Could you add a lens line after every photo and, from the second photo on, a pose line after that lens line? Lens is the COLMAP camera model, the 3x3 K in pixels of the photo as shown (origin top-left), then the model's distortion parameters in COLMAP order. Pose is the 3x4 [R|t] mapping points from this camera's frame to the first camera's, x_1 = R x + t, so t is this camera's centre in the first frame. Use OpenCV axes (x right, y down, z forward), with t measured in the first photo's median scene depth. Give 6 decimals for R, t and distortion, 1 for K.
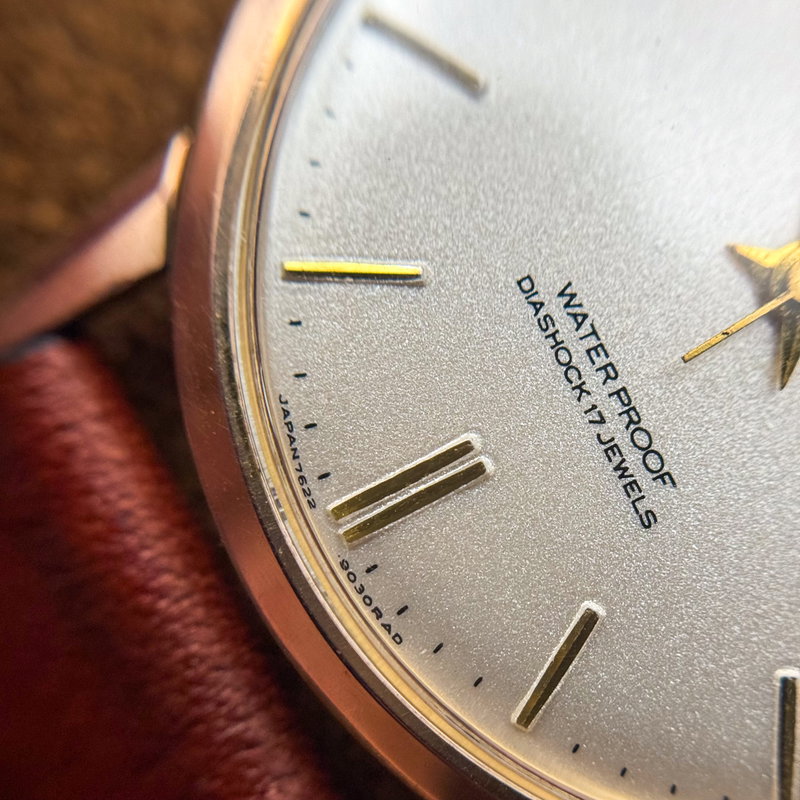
lens RADIAL K [[1596.6, 0, 455.7], [0, 1596.6, 399.7], [0, 0, 1]] dist [0.518135, 0.052489]
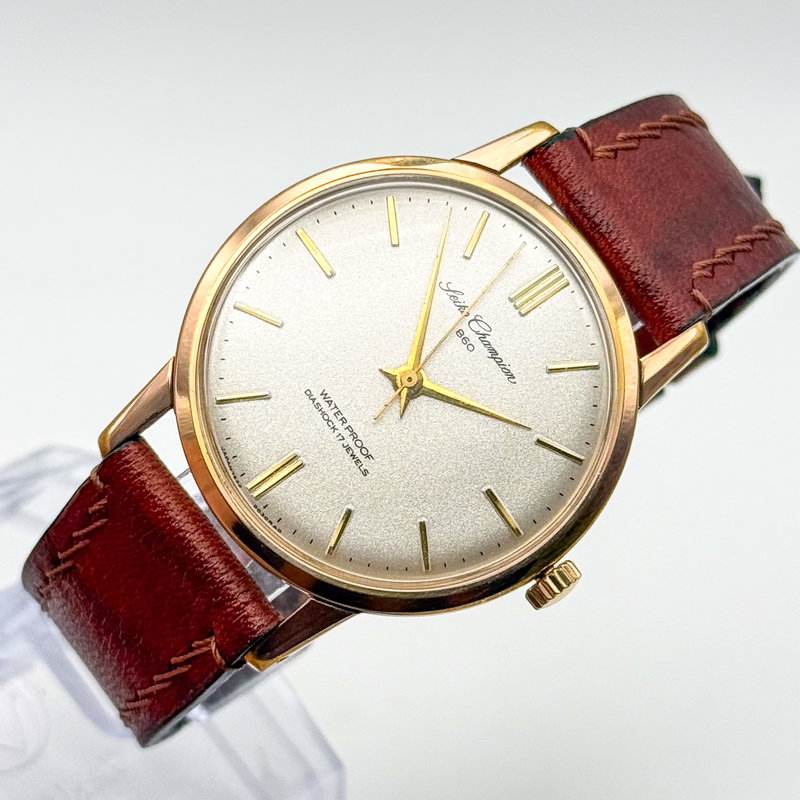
lens RADIAL K [[2661.2, 0, 400.0], [0, 2661.2, 400.0], [0, 0, 1]] dist [0.012338, 0.800006]
pose [[0.988767, -0.141506, 0.048113, -0.019483], [0.145179, 0.985820, -0.084154, 0.333838], [-0.035523, 0.090193, 0.995291, -3.398221]]
